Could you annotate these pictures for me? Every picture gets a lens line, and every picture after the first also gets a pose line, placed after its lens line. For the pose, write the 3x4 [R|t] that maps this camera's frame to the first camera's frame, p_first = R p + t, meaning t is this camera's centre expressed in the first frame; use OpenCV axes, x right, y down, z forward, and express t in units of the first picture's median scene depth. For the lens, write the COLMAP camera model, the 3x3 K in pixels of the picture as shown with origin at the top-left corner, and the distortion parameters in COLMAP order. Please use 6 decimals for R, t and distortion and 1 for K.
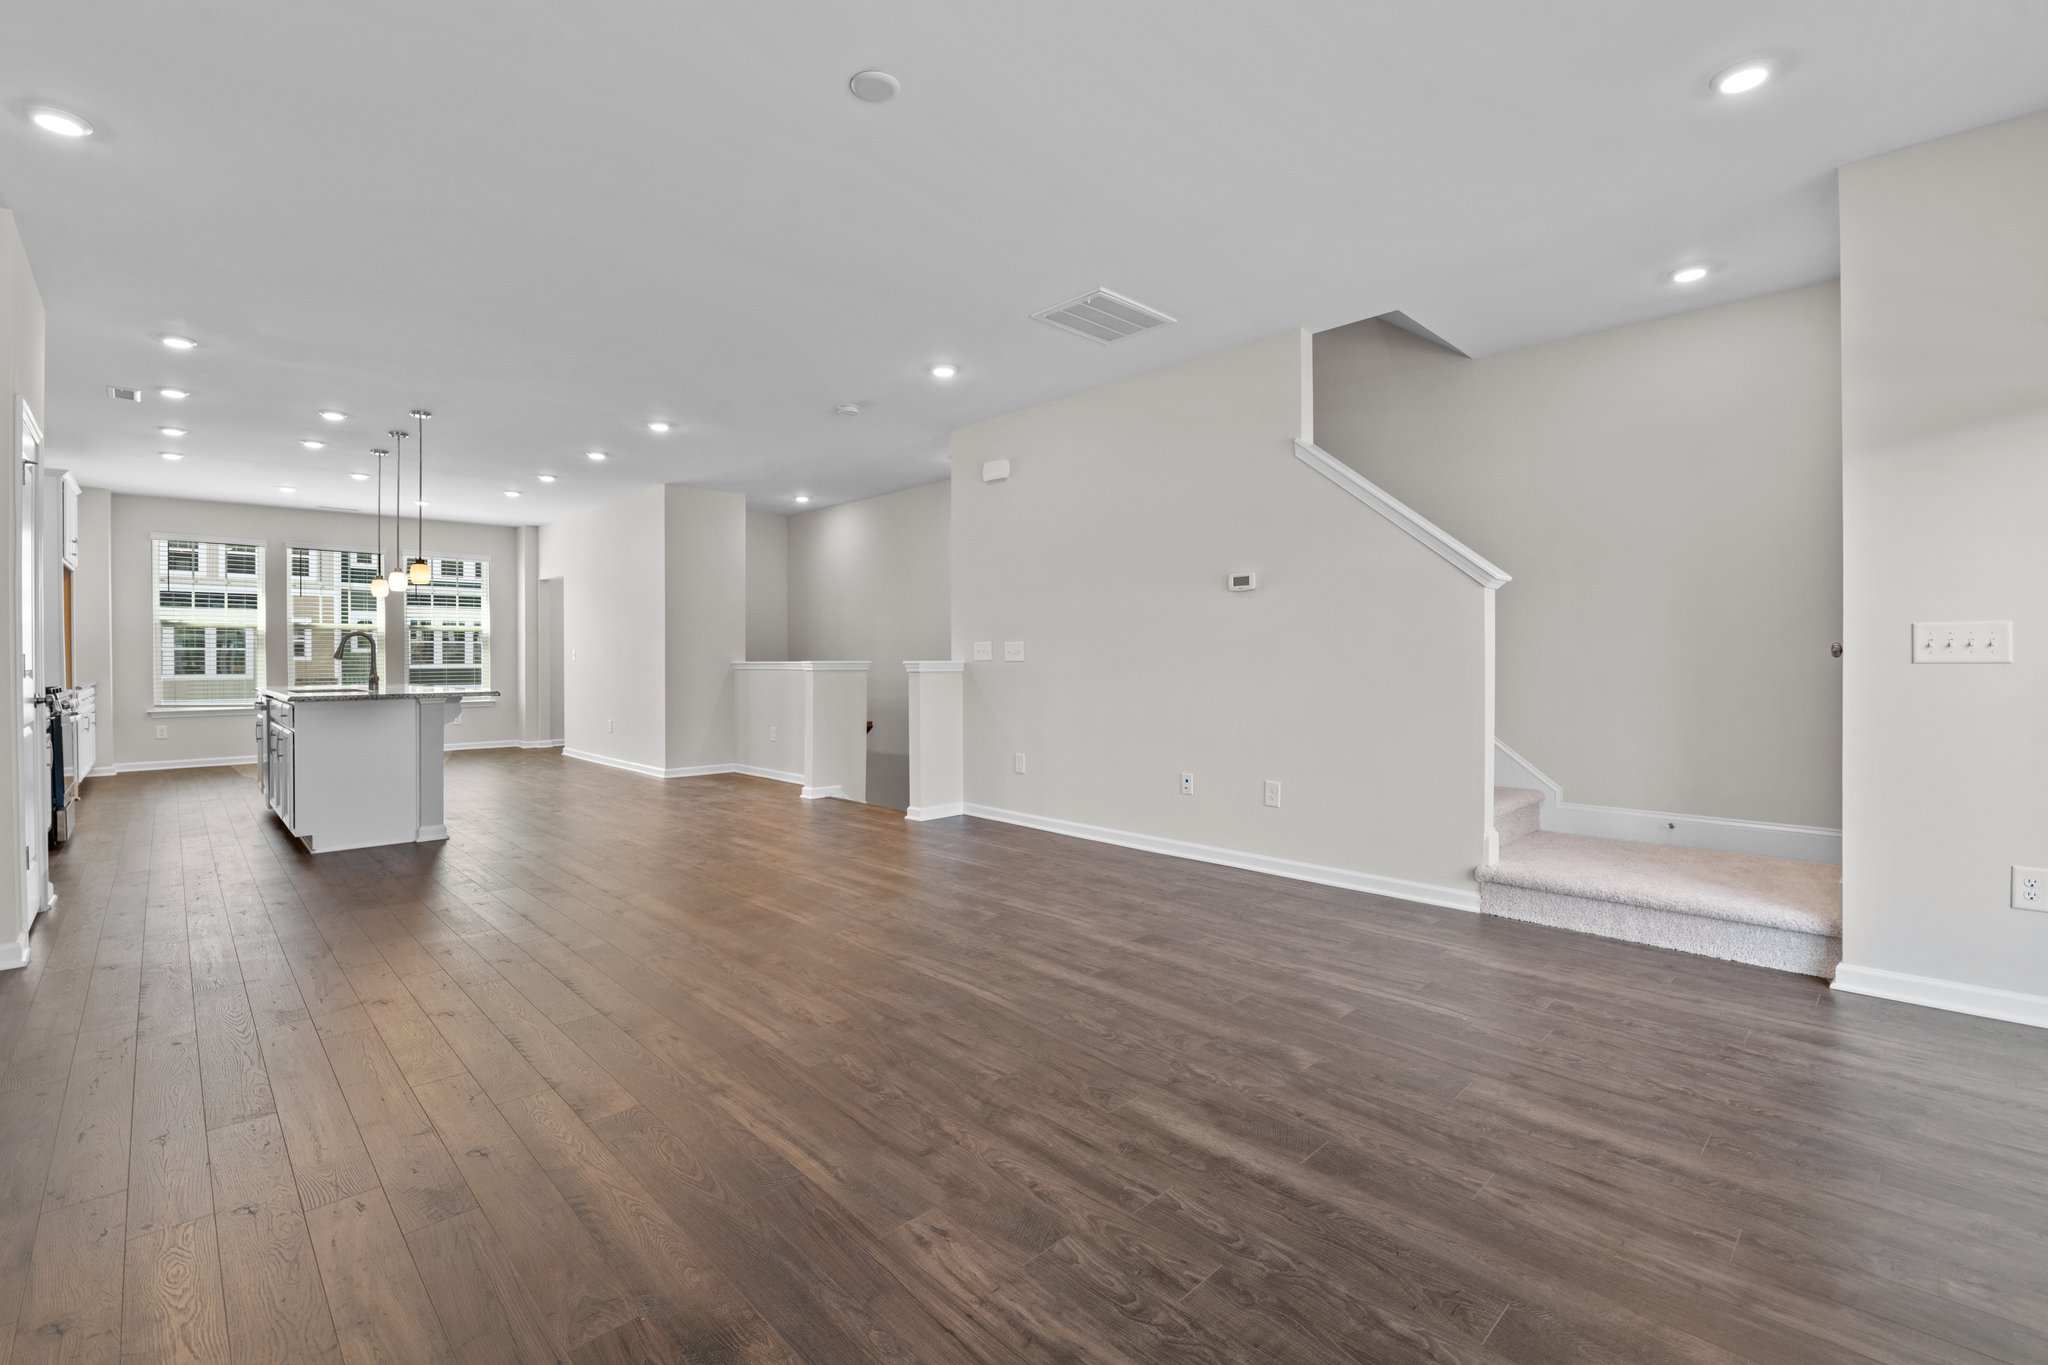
lens RADIAL K [[875.8, 0, 1006.4], [0, 875.8, 659.1], [0, 0, 1]] dist [-0.003660, -0.000675]
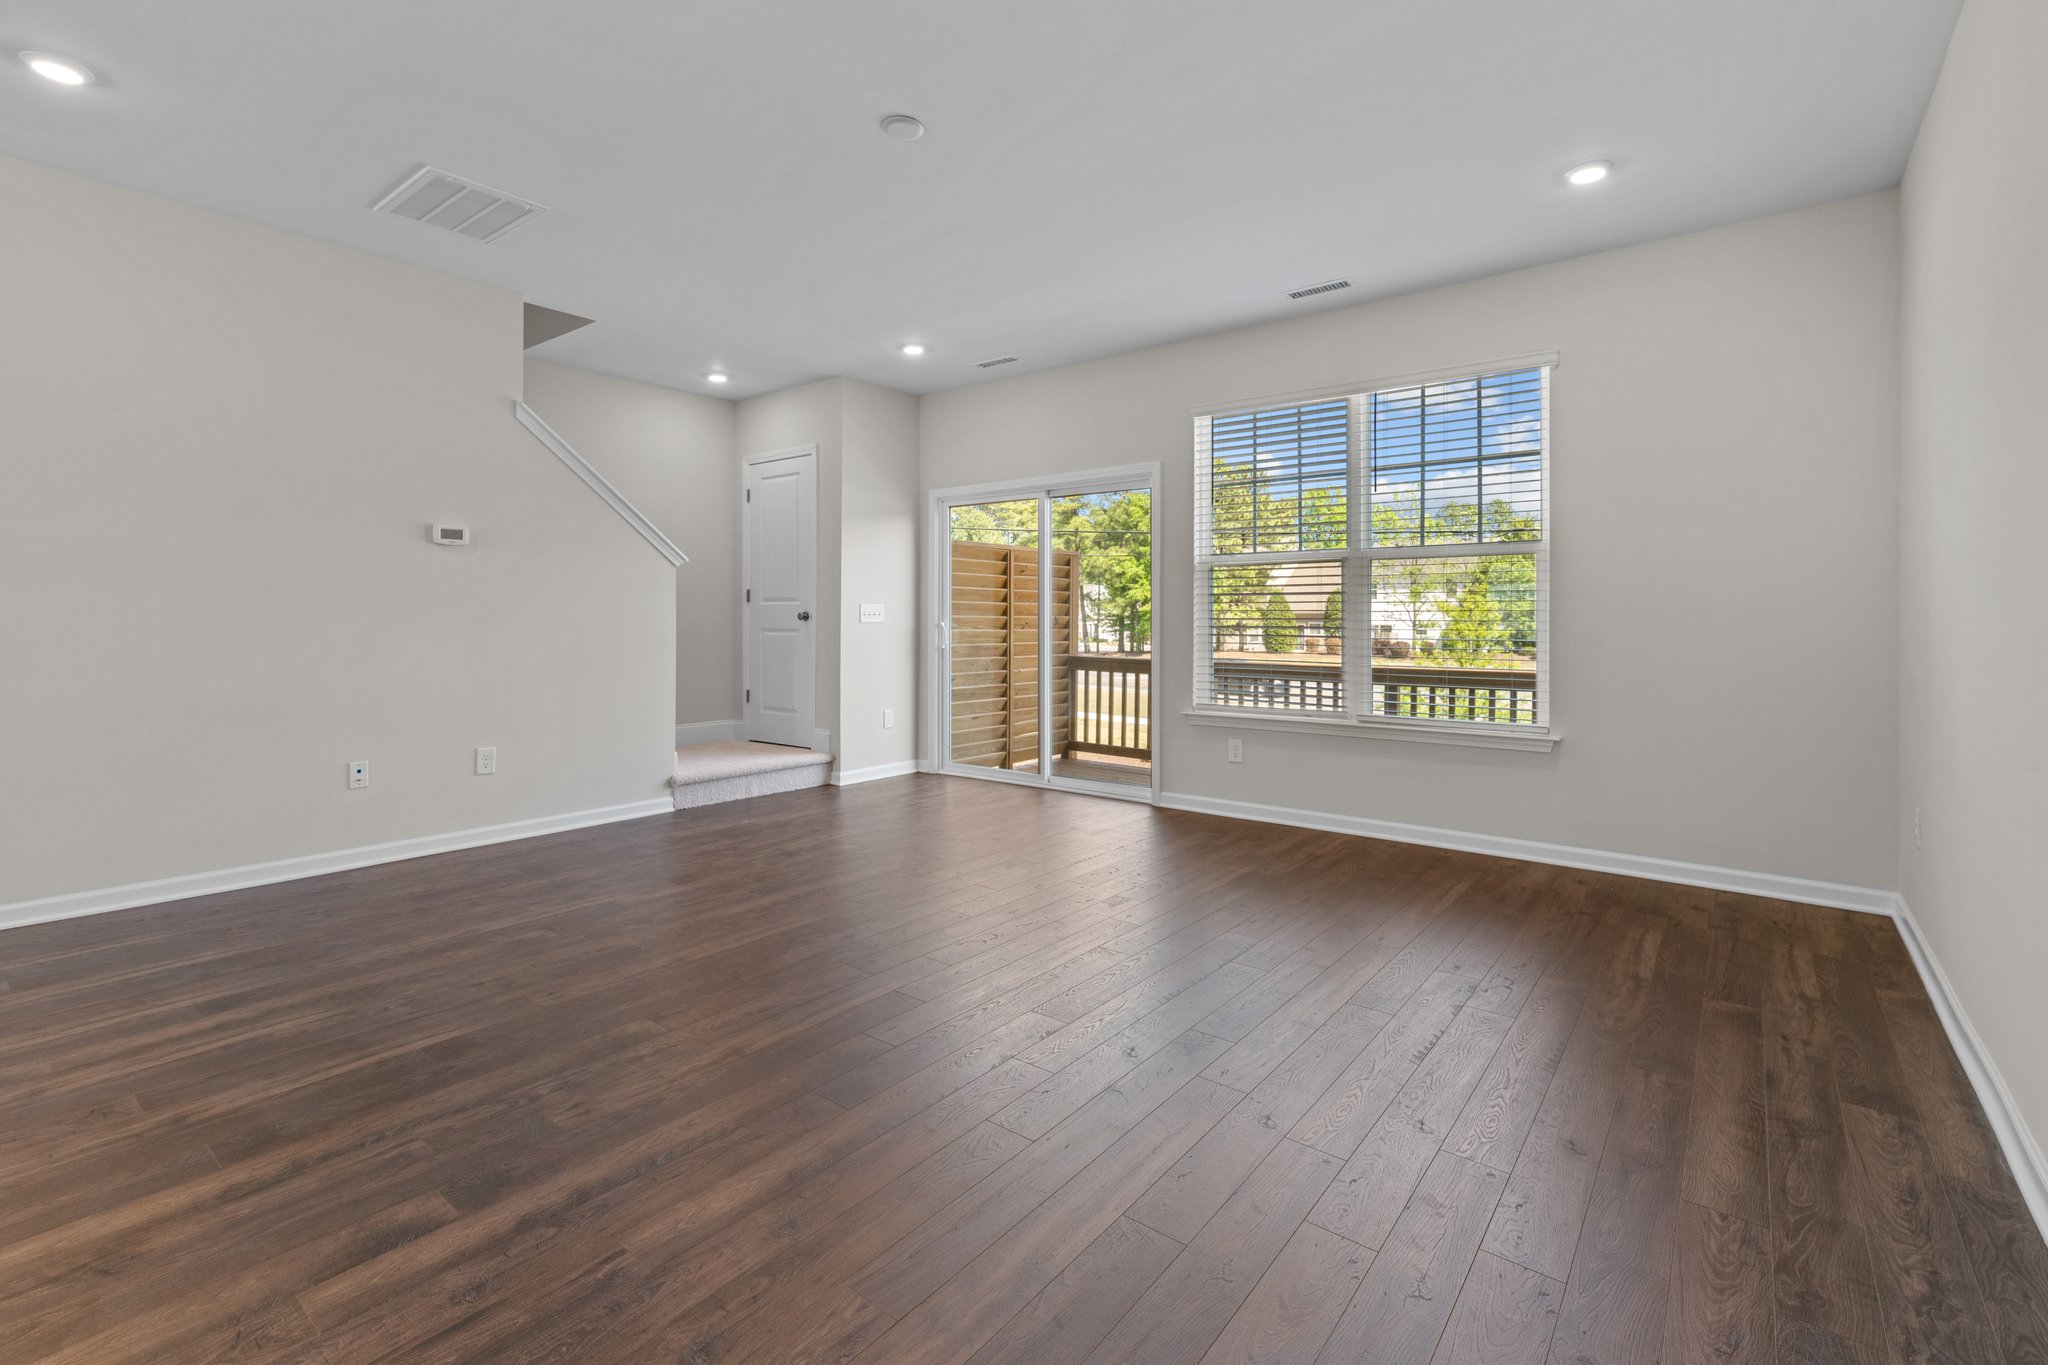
lens RADIAL K [[875.8, 0, 1006.4], [0, 875.8, 659.1], [0, 0, 1]] dist [-0.003660, -0.000675]
pose [[-0.093866, -0.041925, 0.994702, -0.832486], [-0.001214, 0.999117, 0.041997, 0.001361], [-0.995584, 0.002734, -0.093834, 0.619872]]
